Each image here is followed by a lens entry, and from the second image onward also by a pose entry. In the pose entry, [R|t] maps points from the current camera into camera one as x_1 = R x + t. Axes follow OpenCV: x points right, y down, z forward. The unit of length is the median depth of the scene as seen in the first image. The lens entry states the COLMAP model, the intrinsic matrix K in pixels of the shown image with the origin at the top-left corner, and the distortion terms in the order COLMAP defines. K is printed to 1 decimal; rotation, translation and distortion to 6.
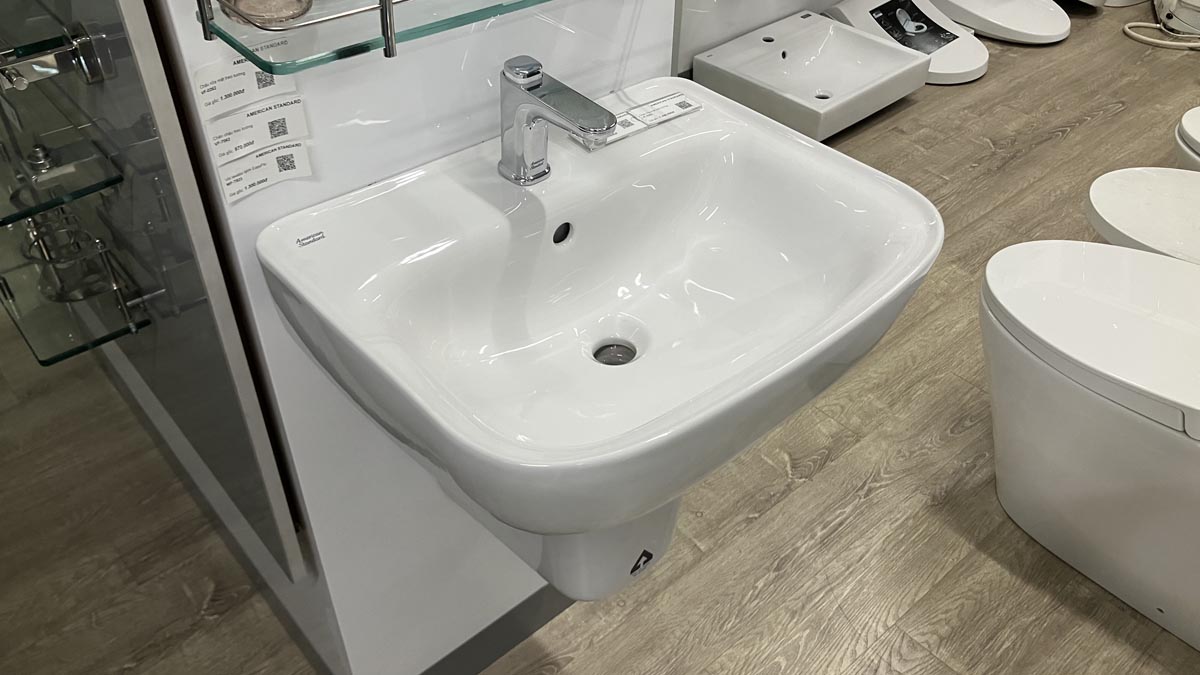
lens RADIAL K [[974.1, 0, 602.7], [0, 974.1, 322.3], [0, 0, 1]] dist [-0.001668, -0.007634]
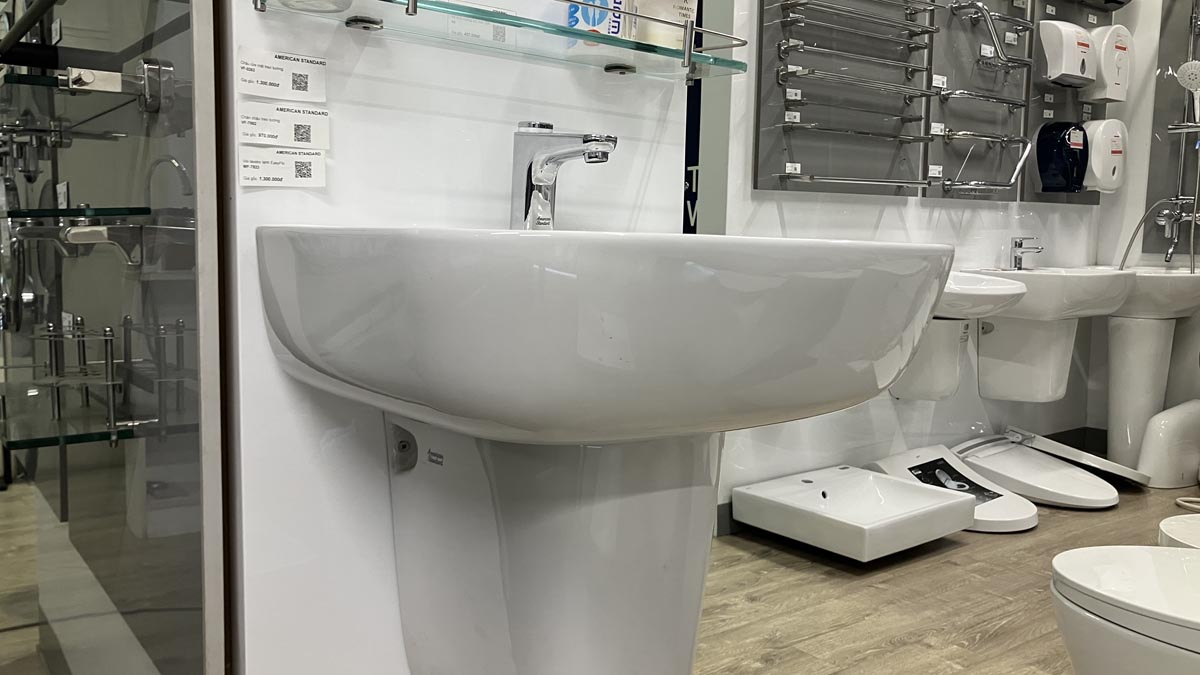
lens RADIAL K [[976.1, 0, 588.4], [0, 976.1, 348.9], [0, 0, 1]] dist [-0.001135, 0.000670]
pose [[0.997026, 0.014820, -0.075632, 0.034571], [-0.053388, 0.840563, -0.539077, 0.289133], [0.055585, 0.541512, 0.838854, 0.122191]]
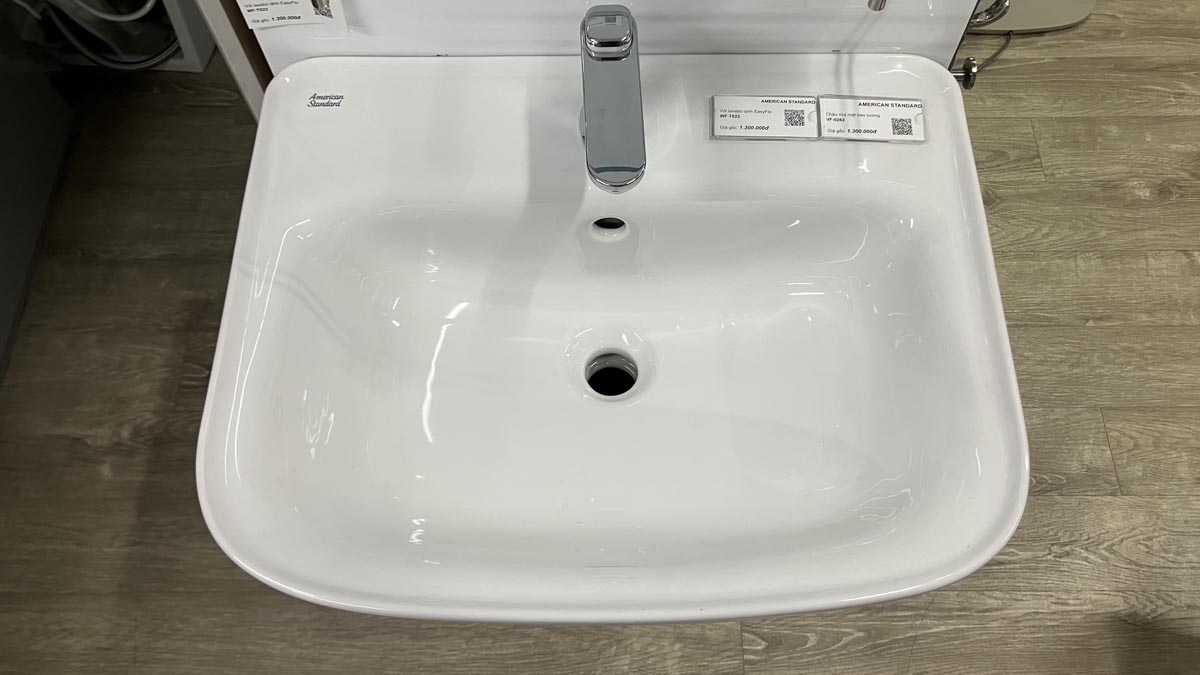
lens RADIAL K [[985.8, 0, 597.2], [0, 985.8, 344.7], [0, 0, 1]] dist [-0.033965, 0.065640]
pose [[0.748437, 0.585615, -0.311284, 0.149301], [-0.398674, 0.772363, 0.494484, -0.236535], [0.530002, -0.245989, 0.811534, 0.191324]]
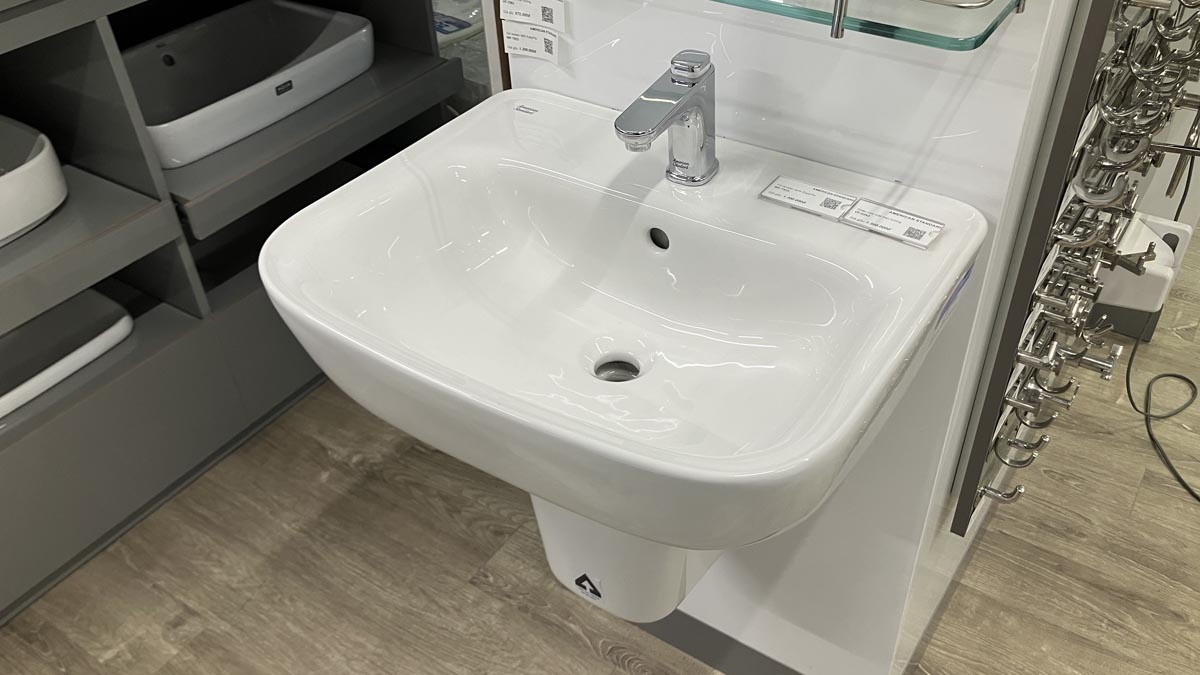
lens RADIAL K [[985.8, 0, 597.2], [0, 985.8, 344.7], [0, 0, 1]] dist [-0.033965, 0.065640]
pose [[0.245977, 0.588947, -0.769829, 0.440630], [-0.575224, 0.727947, 0.373110, -0.200016], [0.780137, 0.351047, 0.517835, 0.284819]]
